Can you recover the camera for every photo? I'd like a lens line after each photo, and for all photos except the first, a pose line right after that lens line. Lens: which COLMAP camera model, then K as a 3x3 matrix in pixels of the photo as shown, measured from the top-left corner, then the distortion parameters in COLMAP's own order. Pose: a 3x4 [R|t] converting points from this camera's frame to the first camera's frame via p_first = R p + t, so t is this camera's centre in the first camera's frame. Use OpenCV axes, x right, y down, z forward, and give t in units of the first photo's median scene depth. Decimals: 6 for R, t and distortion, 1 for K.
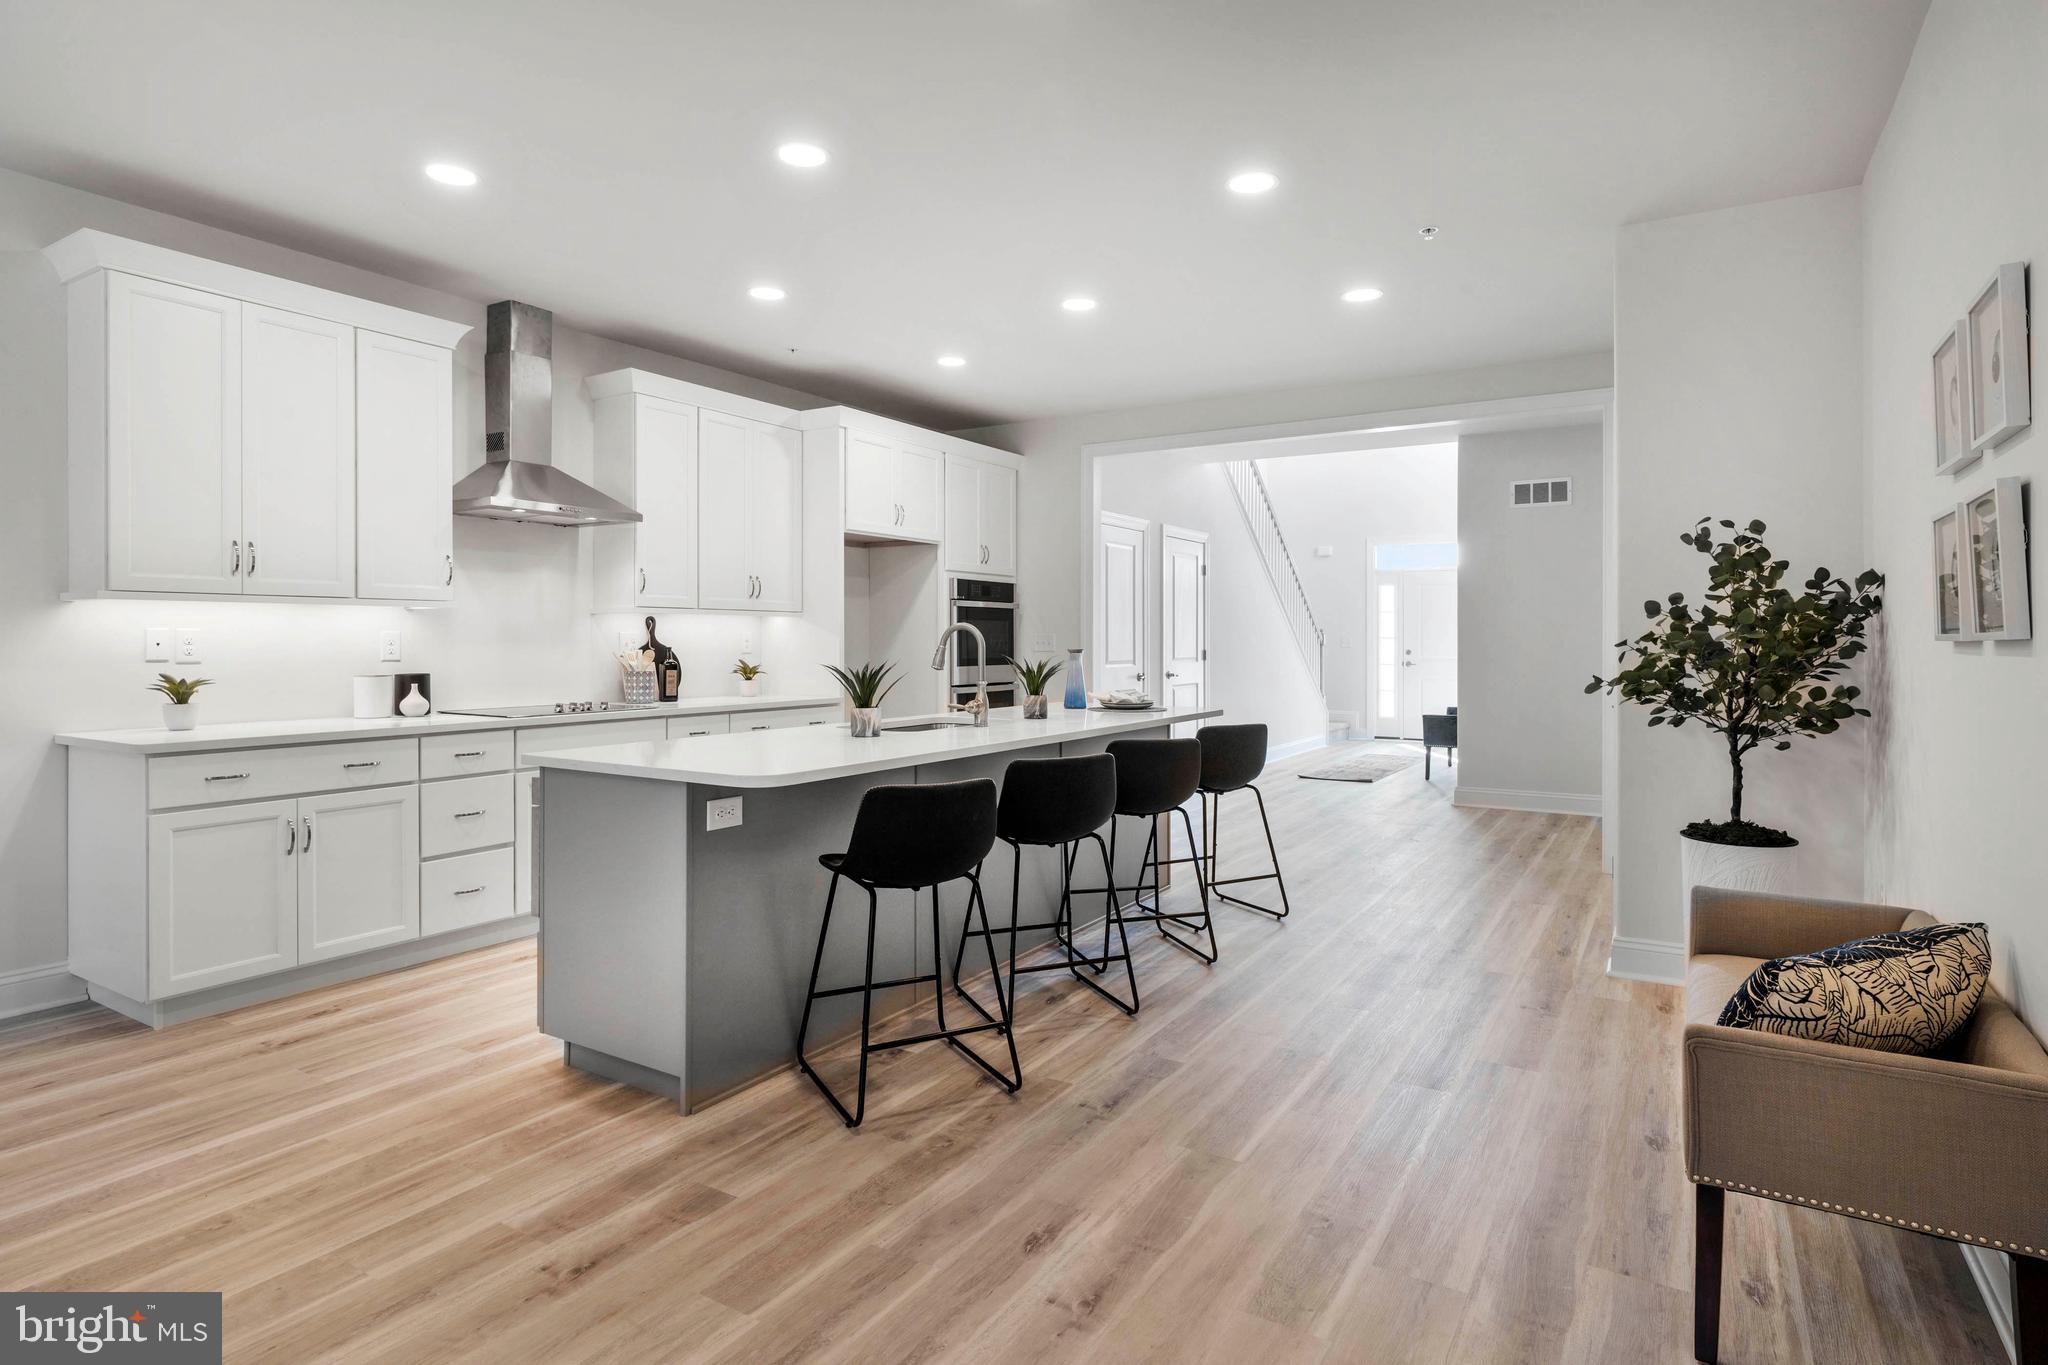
lens RADIAL K [[1091.2, 0, 1023.7], [0, 1091.2, 638.7], [0, 0, 1]] dist [-0.000559, 0.000013]
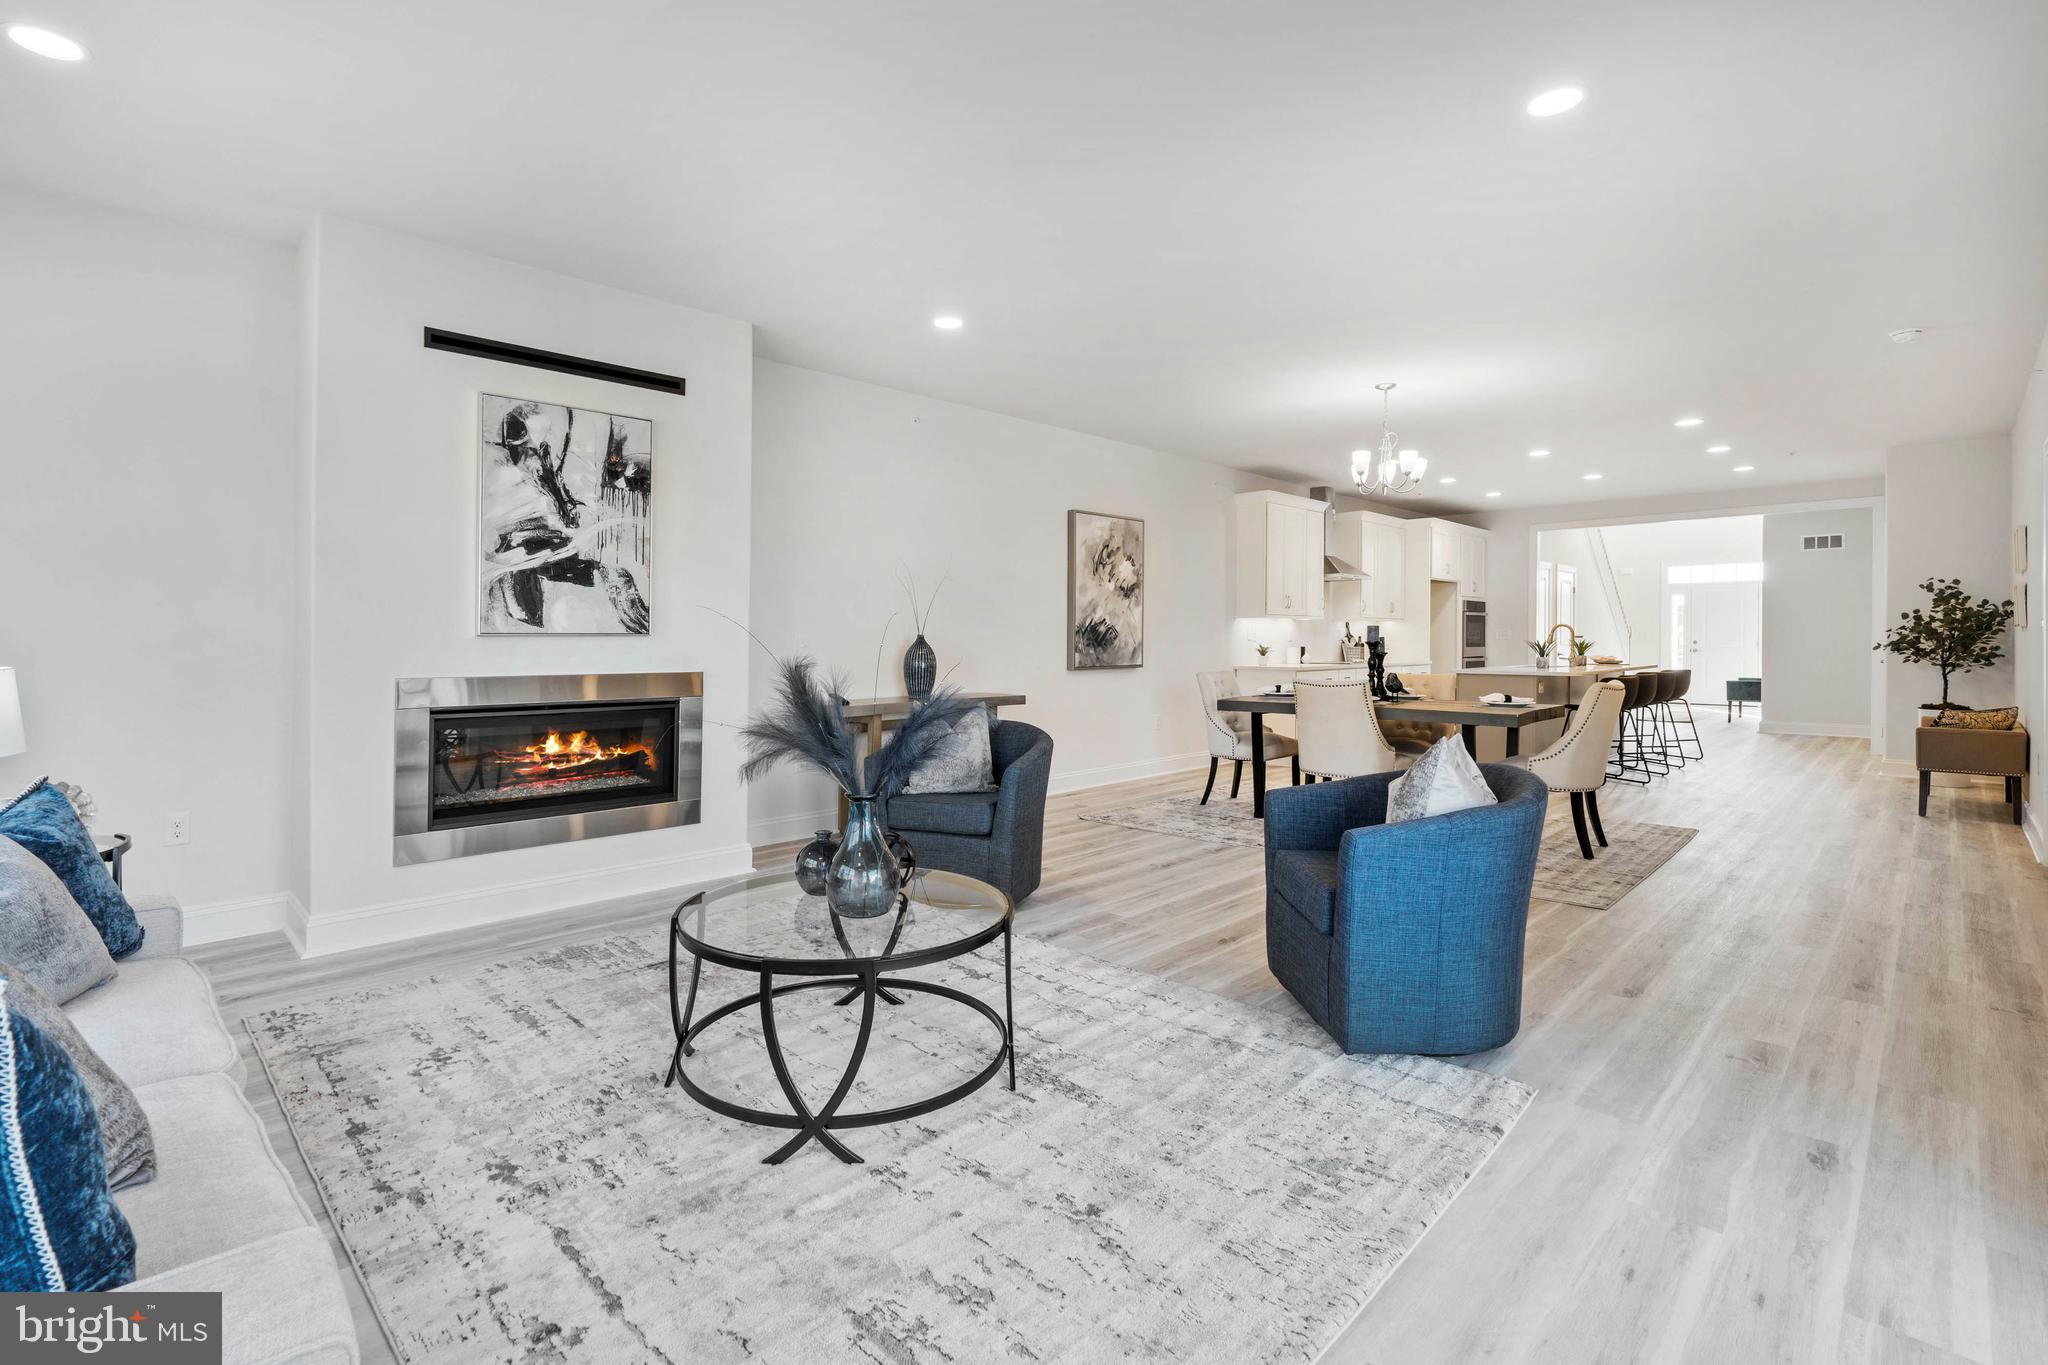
lens RADIAL K [[954.5, 0, 992.5], [0, 954.5, 647.1], [0, 0, 1]] dist [-0.006174, 0.001307]
pose [[0.971844, -0.001214, -0.235624, -0.787003], [0.003176, 0.999963, 0.007949, 0.016805], [0.235605, -0.008473, 0.971812, -1.343376]]
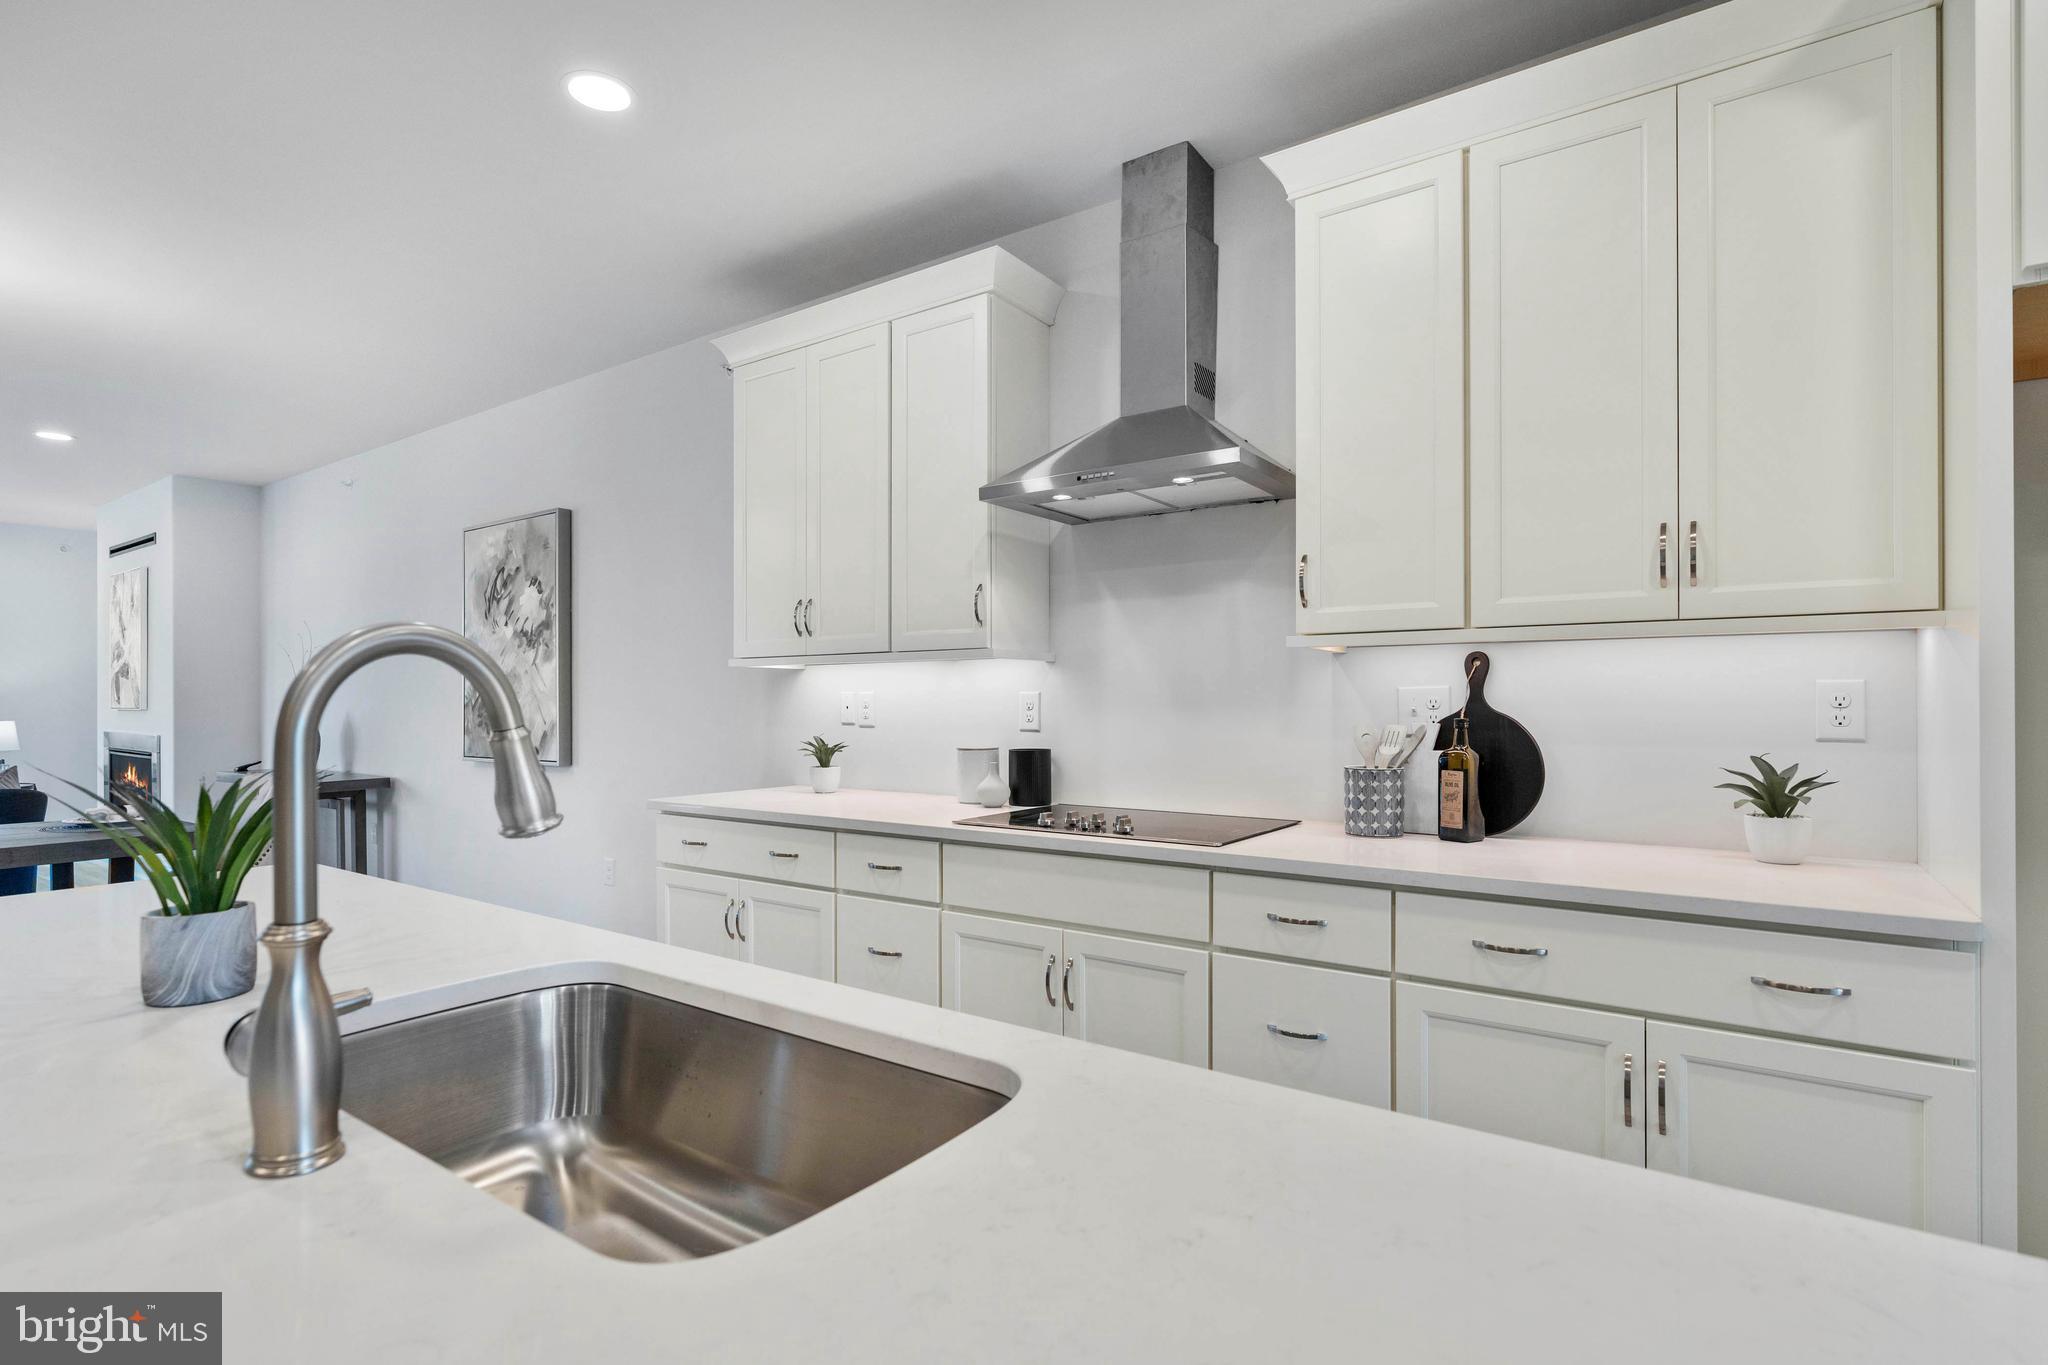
lens RADIAL K [[997.9, 0, 1014.1], [0, 997.9, 700.9], [0, 0, 1]] dist [-0.002266, 0.000312]
pose [[-0.066394, -0.000012, -0.997793, 0.128871], [0.003763, 0.999993, -0.000262, -0.000263], [0.997786, -0.003772, -0.066394, 1.145767]]
